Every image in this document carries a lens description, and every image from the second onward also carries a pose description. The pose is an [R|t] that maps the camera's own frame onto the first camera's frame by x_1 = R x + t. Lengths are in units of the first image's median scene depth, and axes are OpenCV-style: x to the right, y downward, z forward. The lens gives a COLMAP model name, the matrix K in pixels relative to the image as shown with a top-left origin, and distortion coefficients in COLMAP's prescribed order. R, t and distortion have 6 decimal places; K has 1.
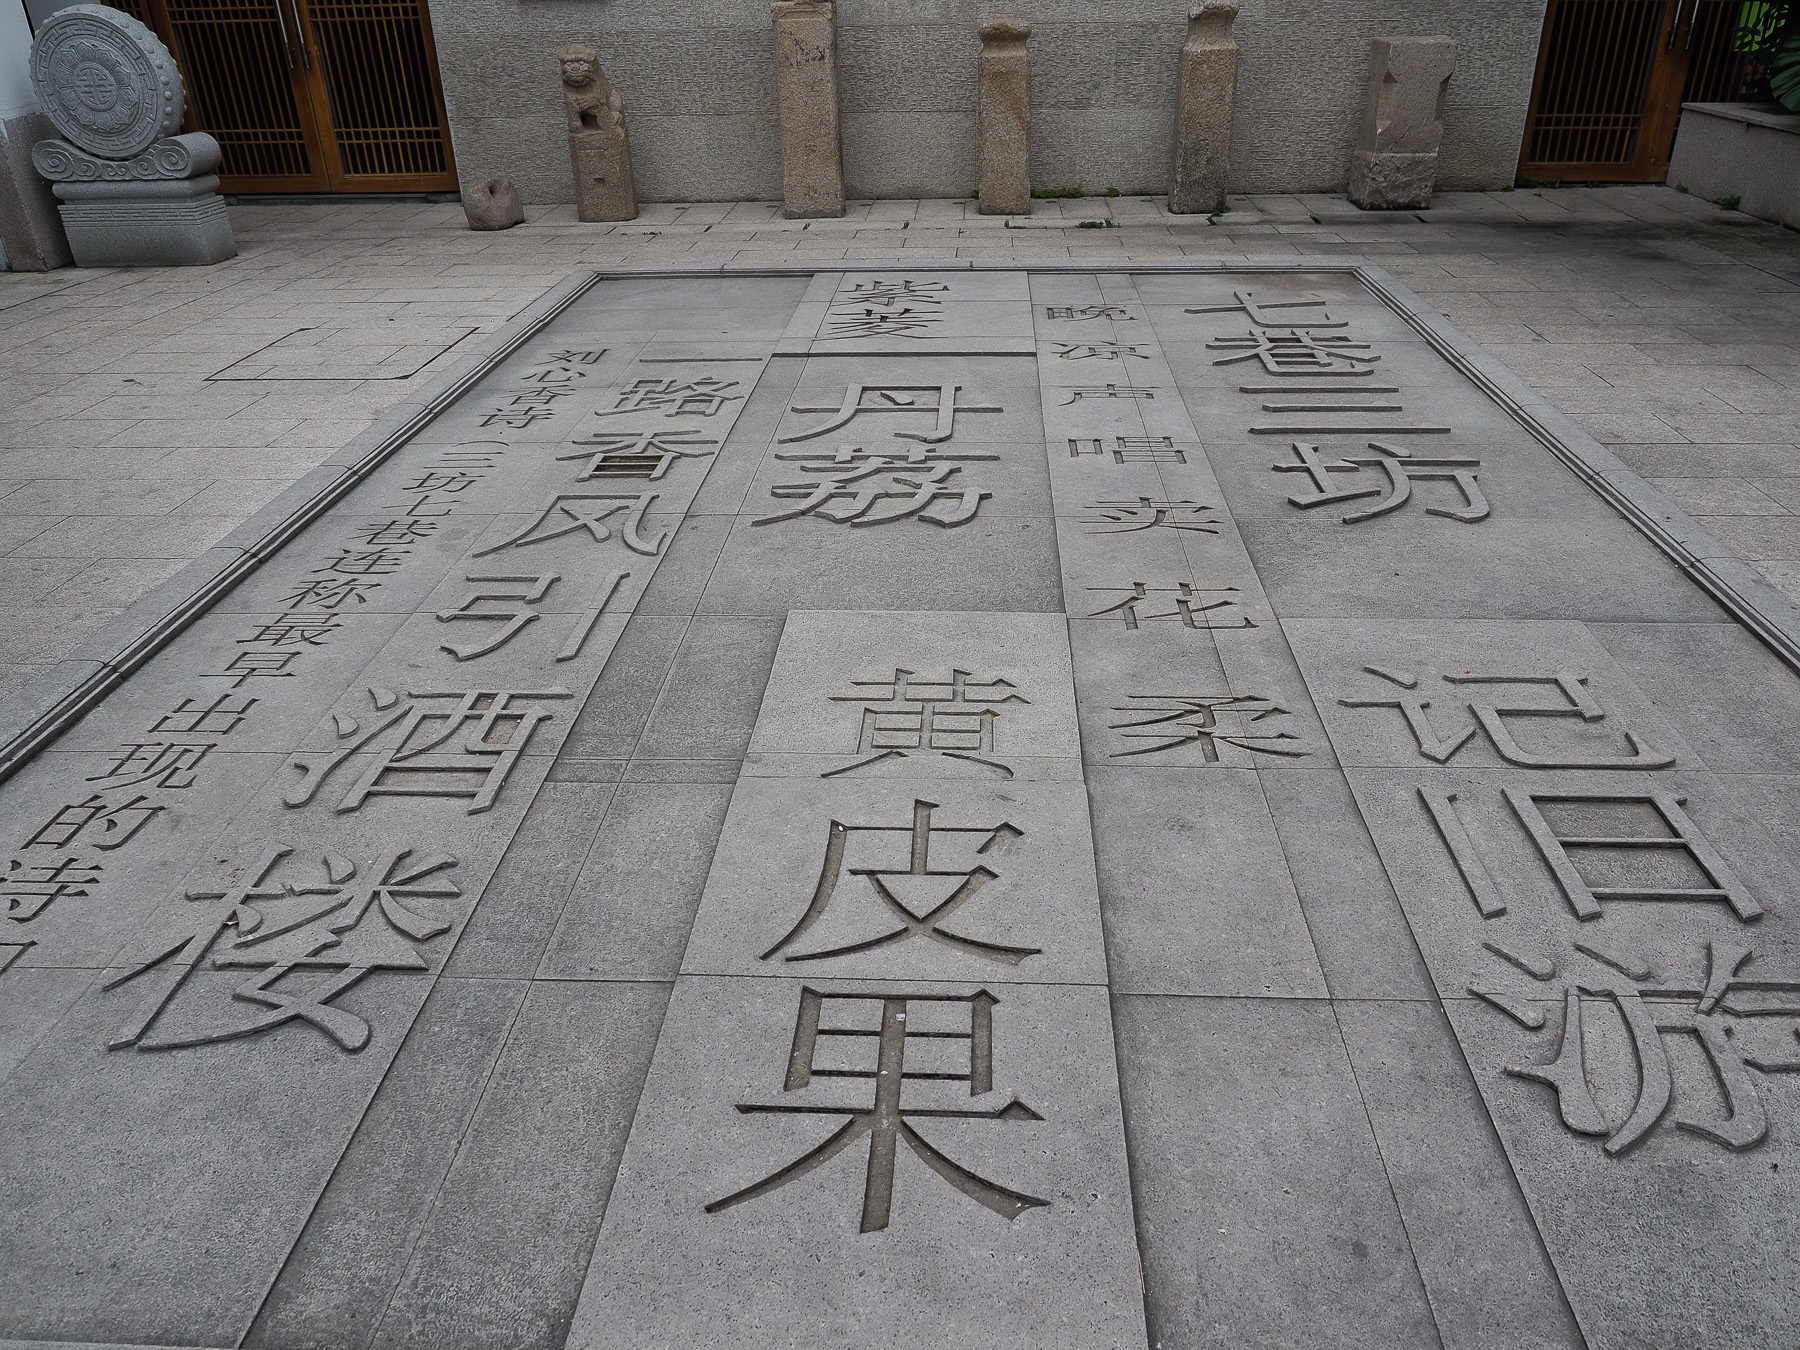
lens RADIAL K [[1293.2, 0, 900.0], [0, 1293.2, 675.0], [0, 0, 1]] dist [-0.007667, -0.000899]
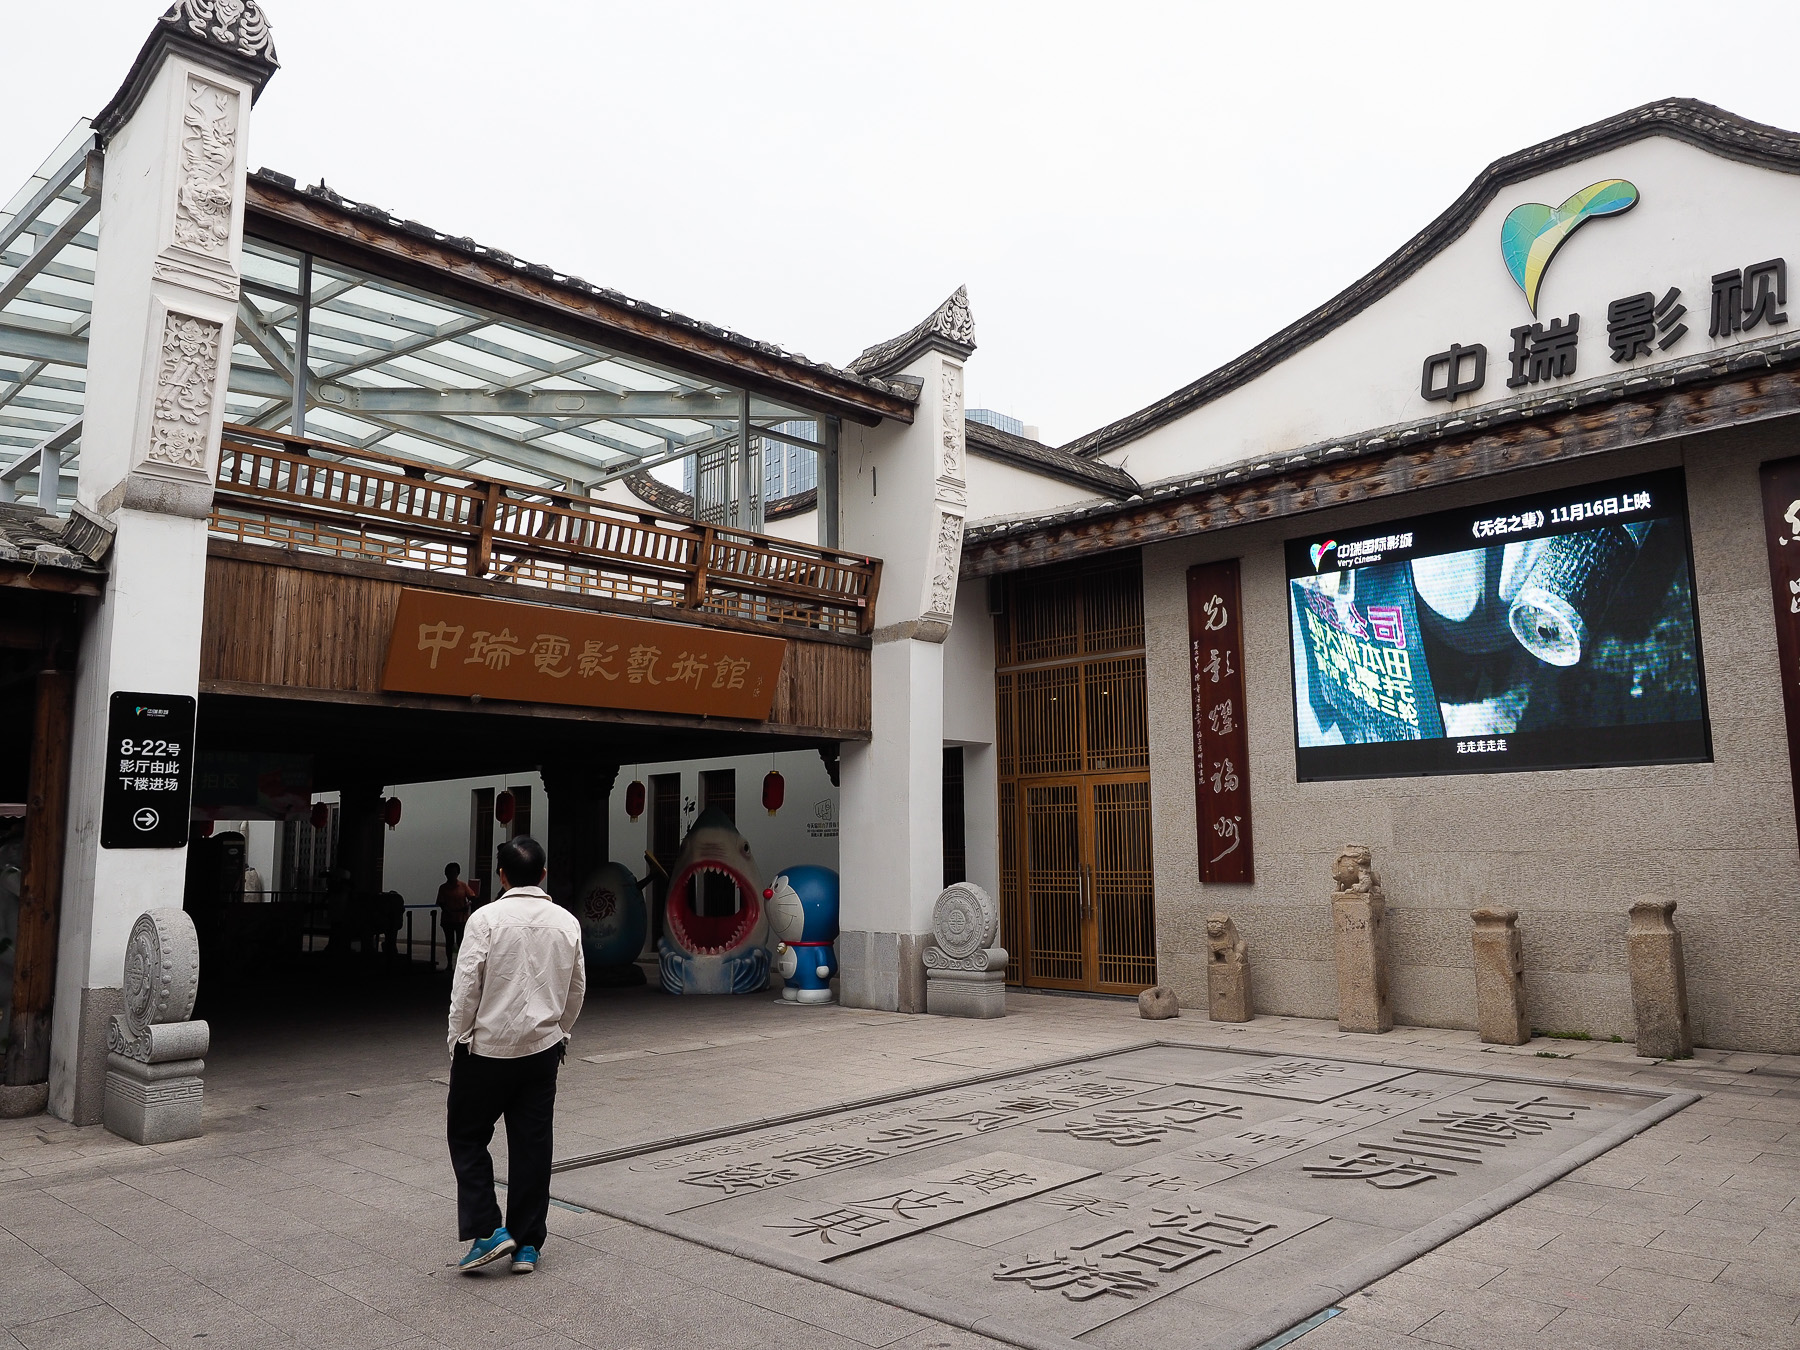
lens RADIAL K [[1293.2, 0, 900.0], [0, 1293.2, 675.0], [0, 0, 1]] dist [-0.007667, -0.000899]
pose [[0.752657, -0.081479, -0.653352, 0.512060], [-0.321231, 0.820754, -0.472412, 0.147919], [0.574733, 0.565441, 0.591572, -0.328878]]
